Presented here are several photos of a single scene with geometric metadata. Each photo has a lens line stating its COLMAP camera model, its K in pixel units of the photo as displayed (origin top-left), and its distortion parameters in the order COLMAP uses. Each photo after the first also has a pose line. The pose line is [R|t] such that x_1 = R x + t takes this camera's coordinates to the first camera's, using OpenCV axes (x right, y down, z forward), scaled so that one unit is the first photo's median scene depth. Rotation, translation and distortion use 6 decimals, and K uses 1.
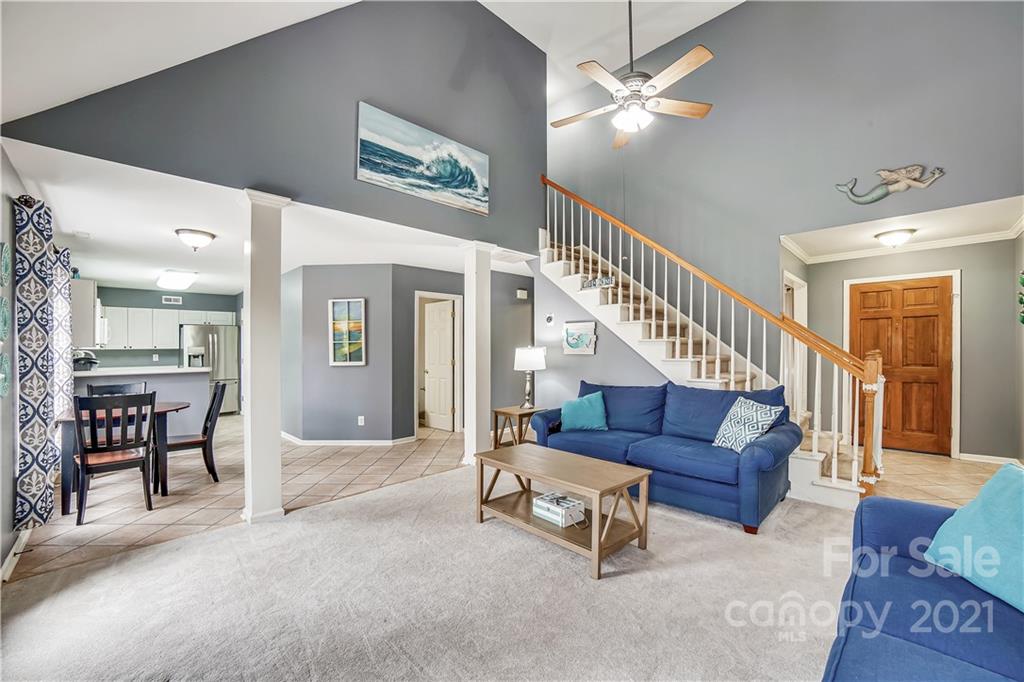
lens RADIAL K [[412.4, 0, 514.7], [0, 412.4, 337.7], [0, 0, 1]] dist [-0.022207, 0.000304]
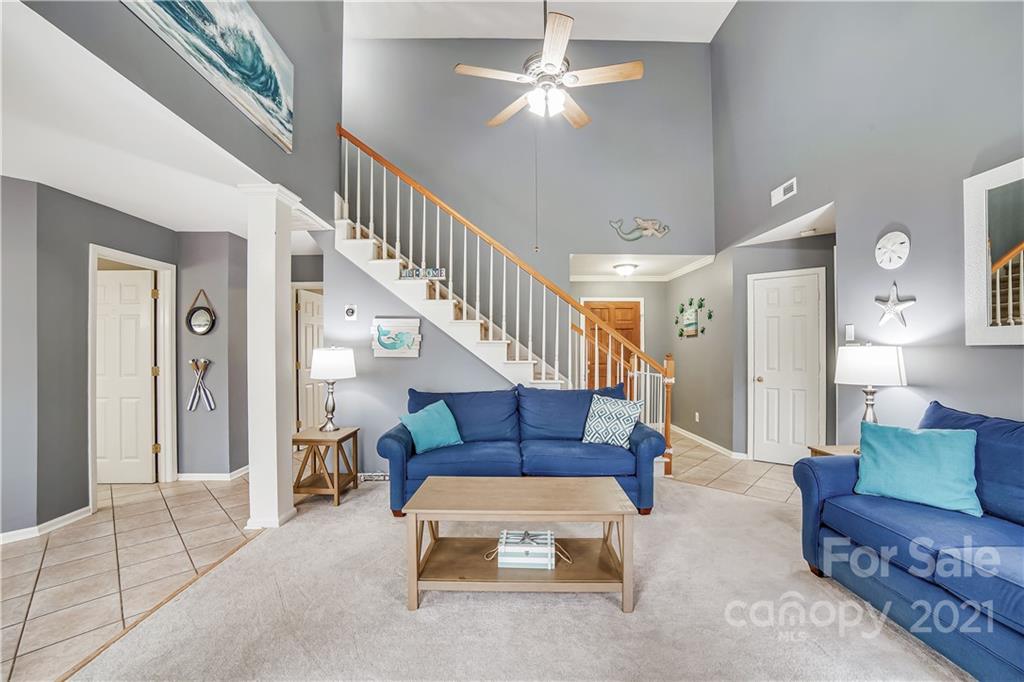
lens RADIAL K [[415.8, 0, 516.7], [0, 415.8, 344.3], [0, 0, 1]] dist [-0.046080, 0.019110]
pose [[0.706828, 0.017271, 0.707175, -0.284480], [-0.023098, 0.999732, -0.001329, 0.011483], [-0.707008, -0.015395, 0.707038, 0.268364]]
